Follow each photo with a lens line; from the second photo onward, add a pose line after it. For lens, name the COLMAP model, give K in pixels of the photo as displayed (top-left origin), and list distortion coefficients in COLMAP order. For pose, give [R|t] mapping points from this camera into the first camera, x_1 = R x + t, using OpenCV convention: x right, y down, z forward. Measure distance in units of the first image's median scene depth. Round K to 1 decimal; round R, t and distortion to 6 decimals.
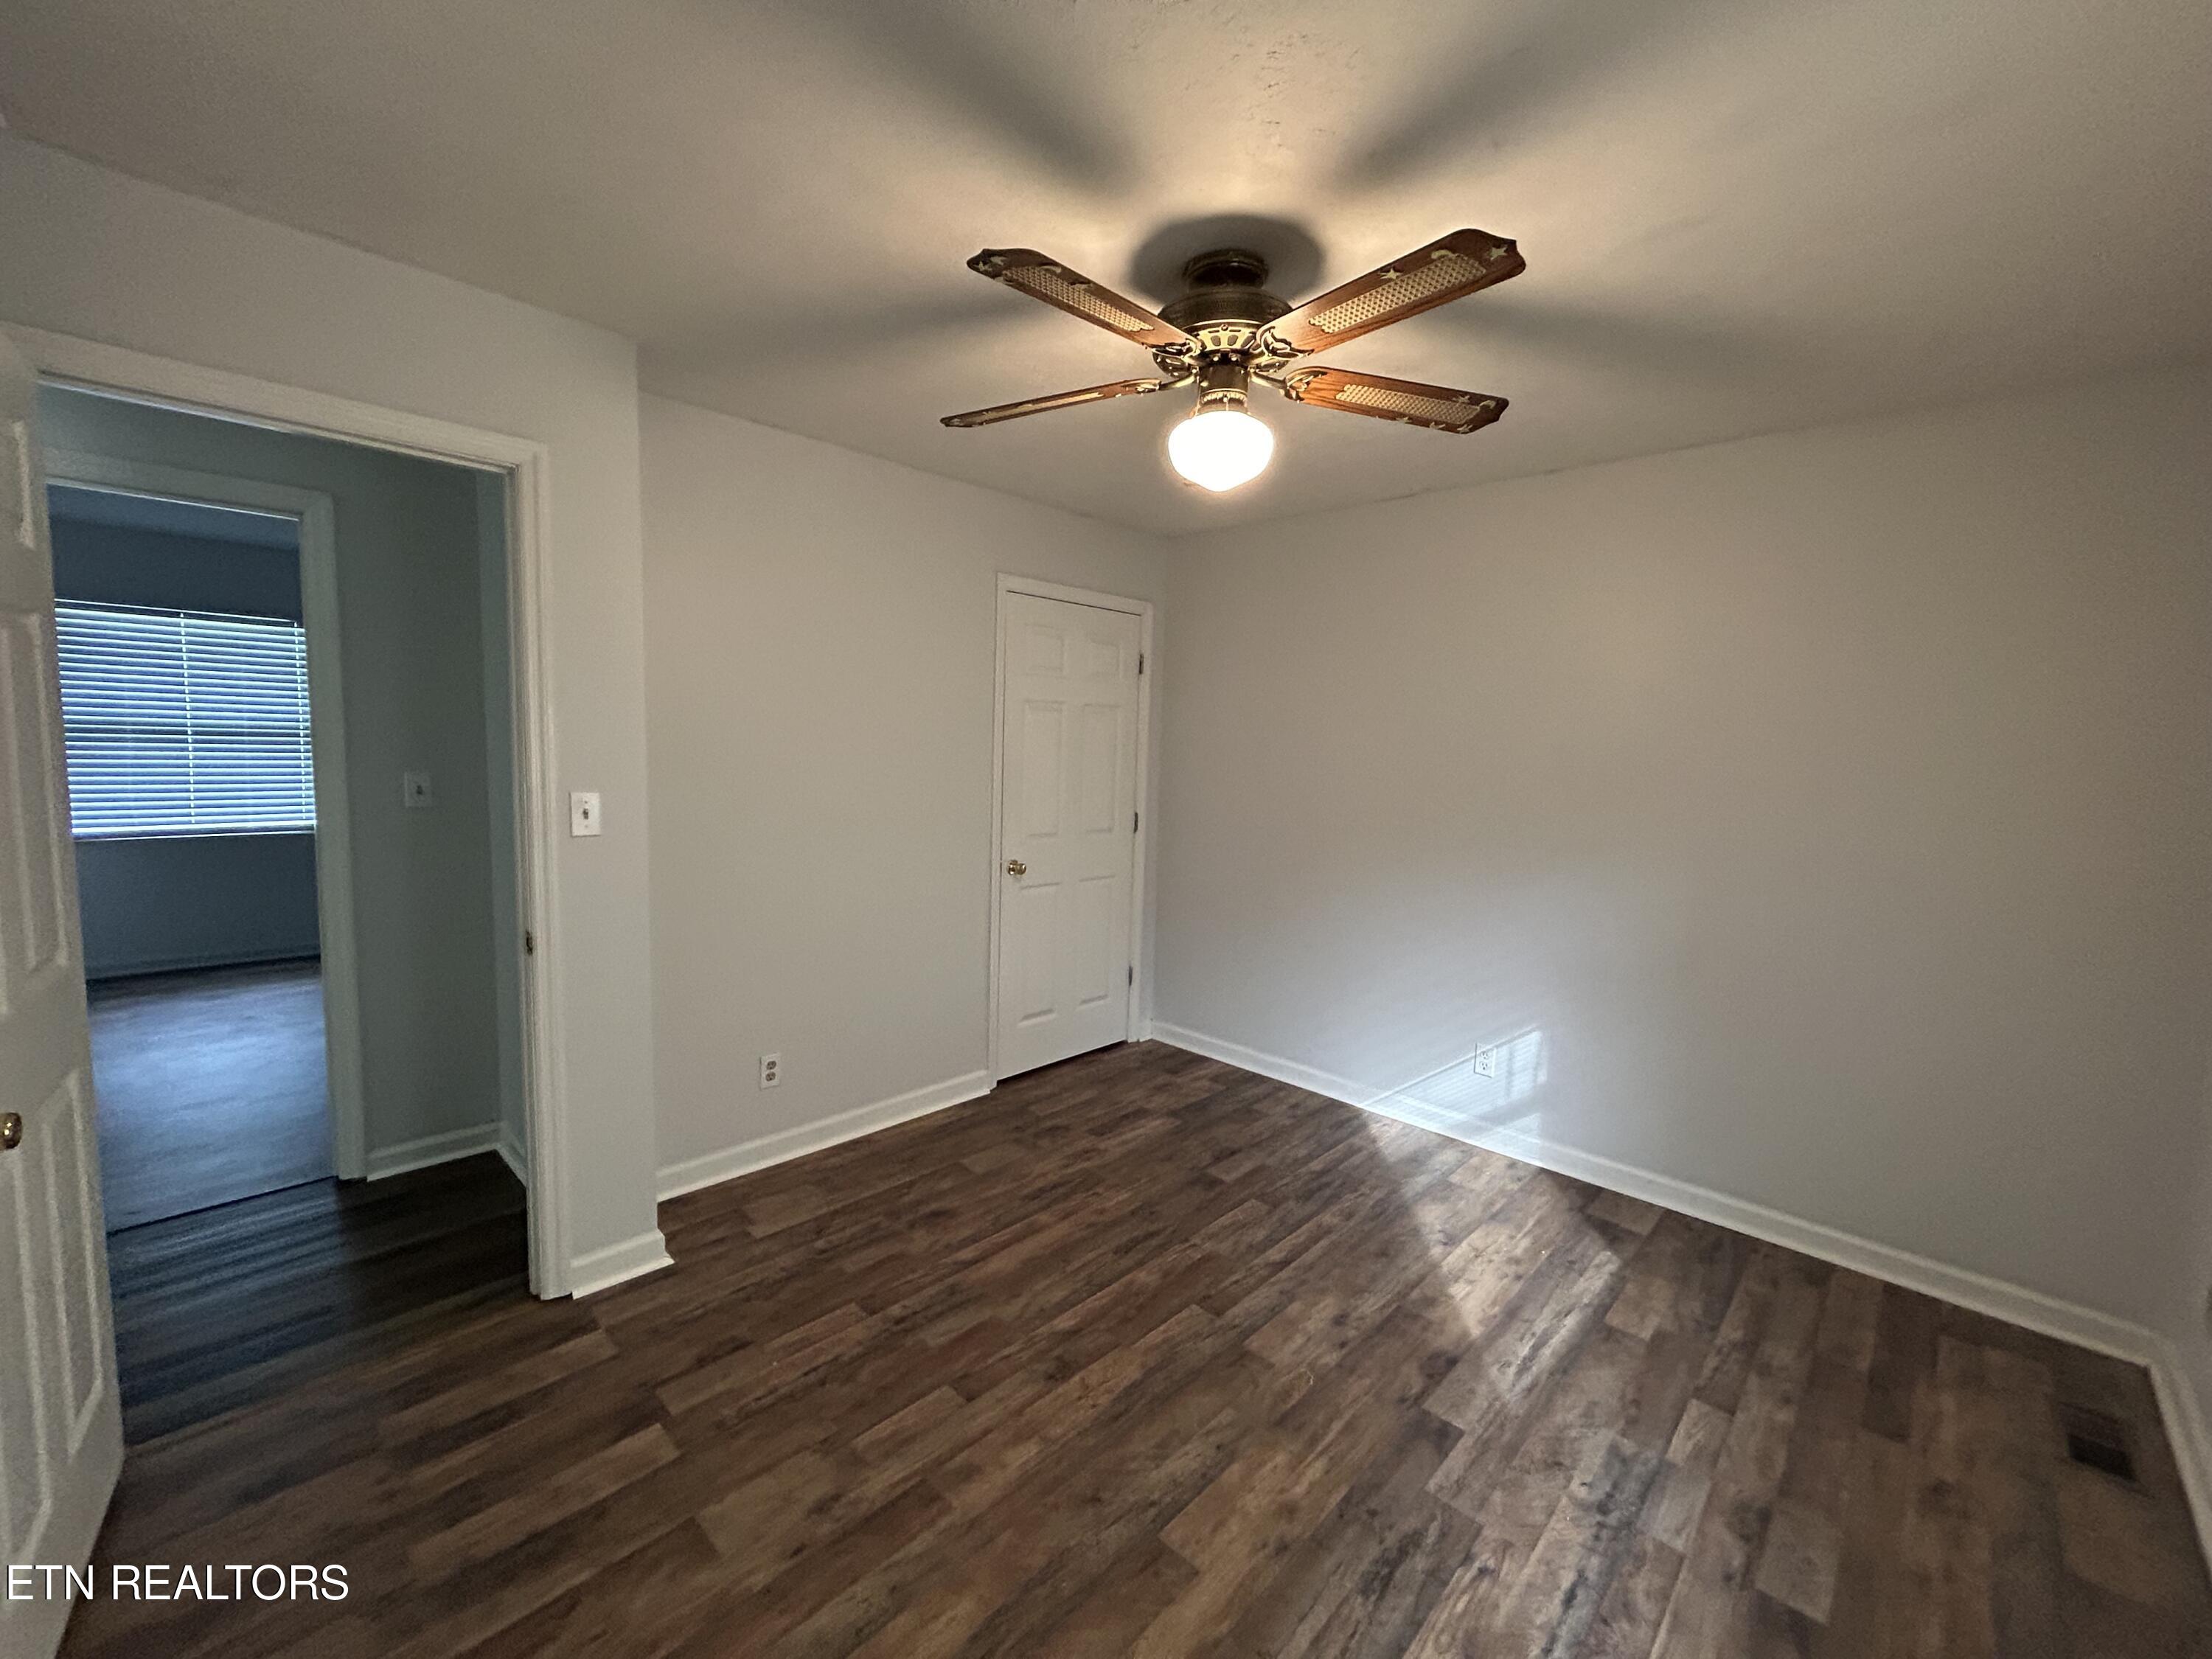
lens RADIAL K [[896.8, 0, 1108.5], [0, 896.8, 825.0], [0, 0, 1]] dist [-0.009988, 0.007294]
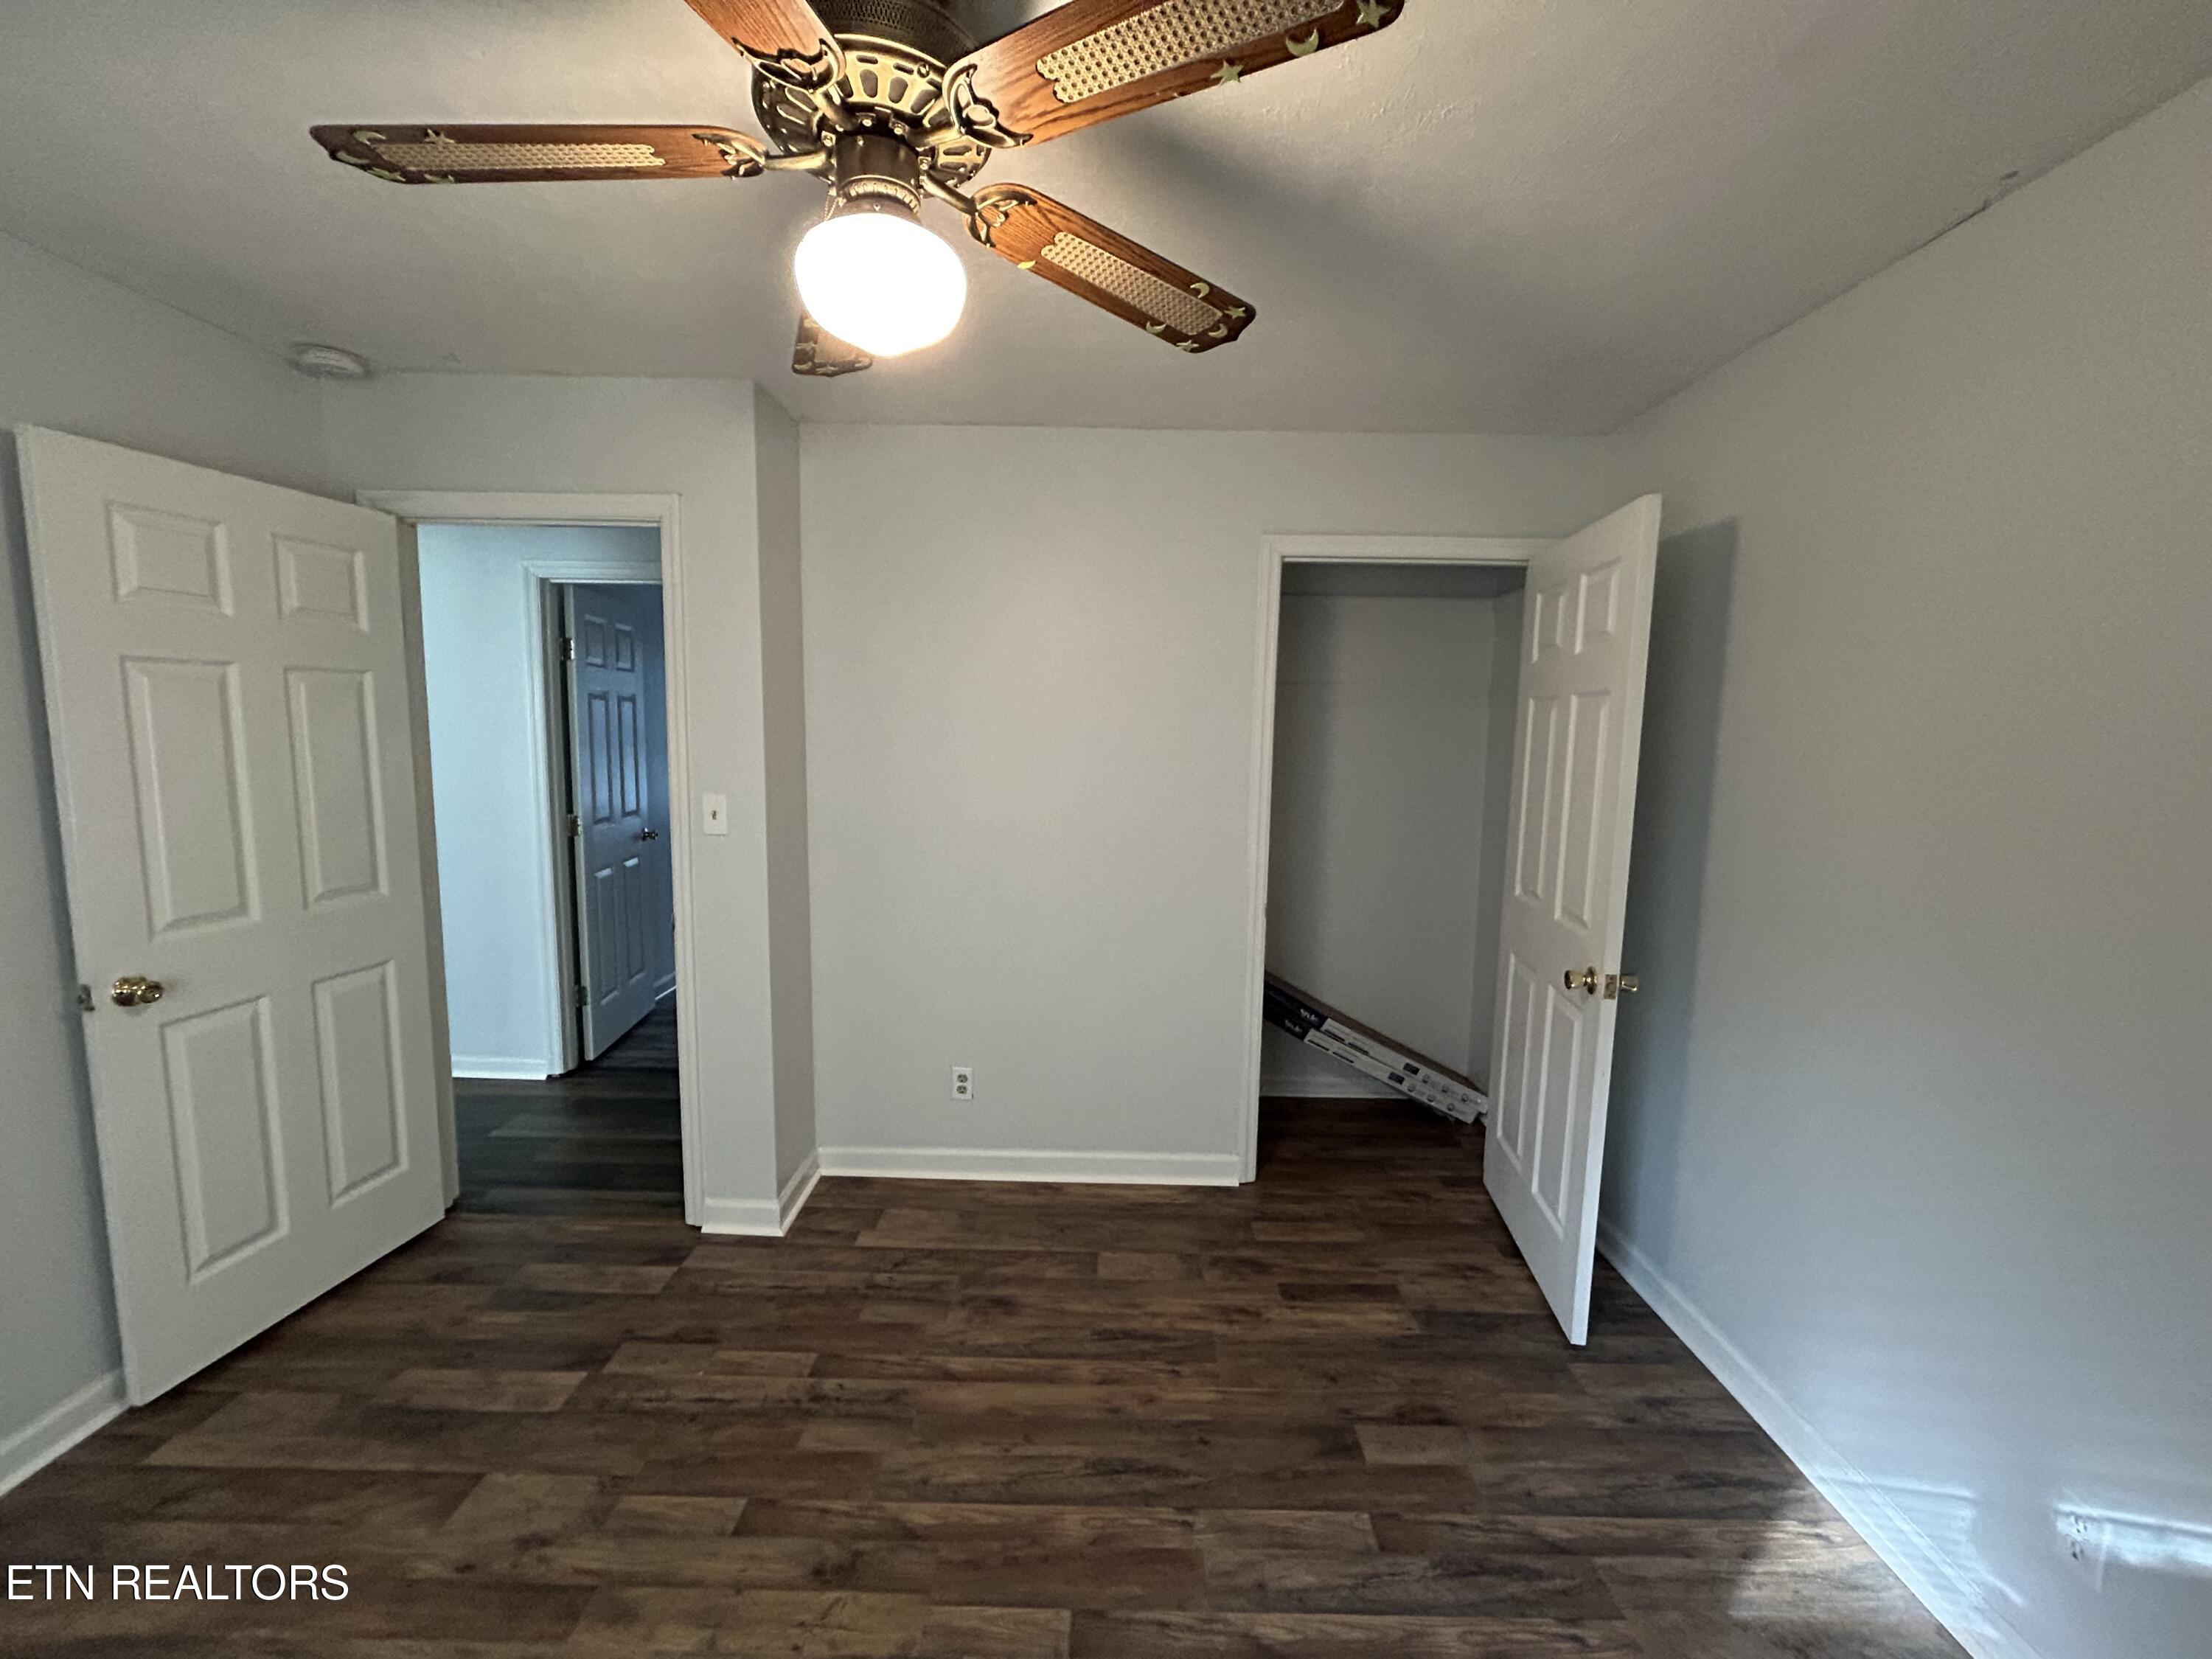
lens RADIAL K [[896.8, 0, 1108.5], [0, 896.8, 825.0], [0, 0, 1]] dist [-0.009988, 0.007294]
pose [[0.684995, 0.062205, -0.725888, 0.572042], [-0.066620, 0.997522, 0.022616, -0.057975], [0.725496, 0.032867, 0.687441, 0.567805]]
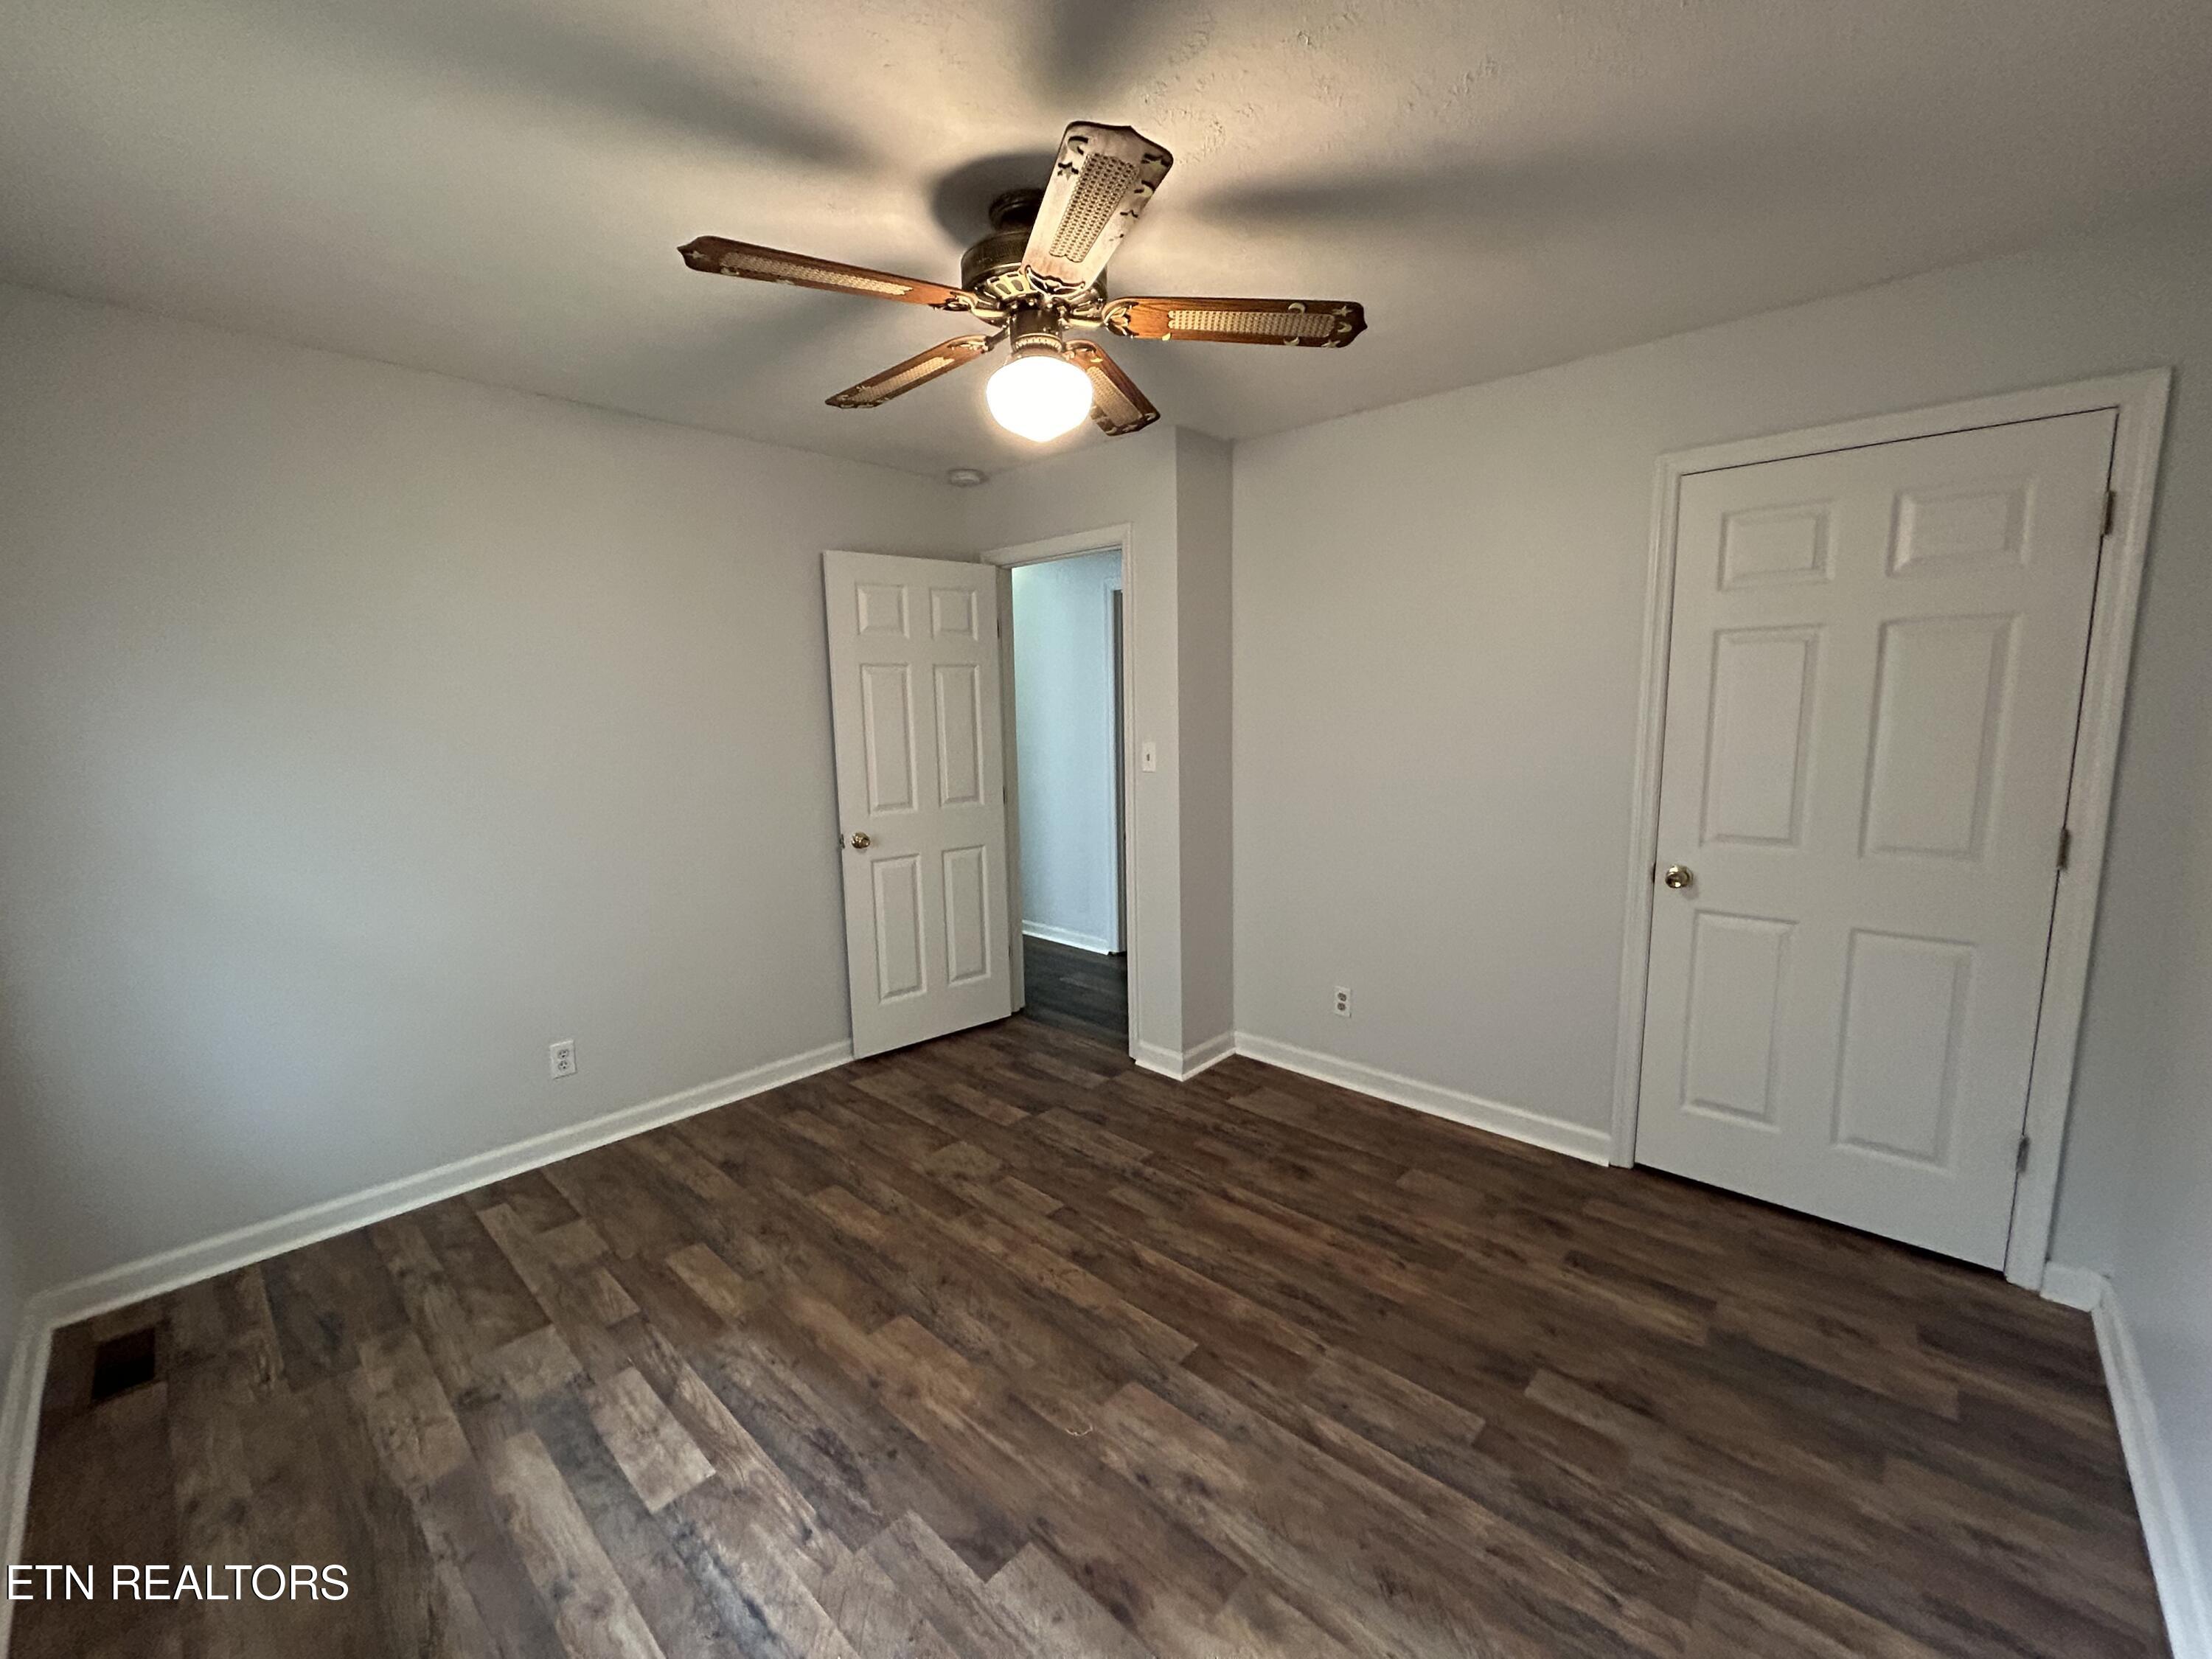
lens RADIAL K [[896.8, 0, 1108.5], [0, 896.8, 825.0], [0, 0, 1]] dist [-0.009988, 0.007294]
pose [[0.019658, 0.106661, -0.994101, 0.933120], [-0.076491, 0.991540, 0.104873, -0.052127], [0.996876, 0.073978, 0.027650, 0.877014]]
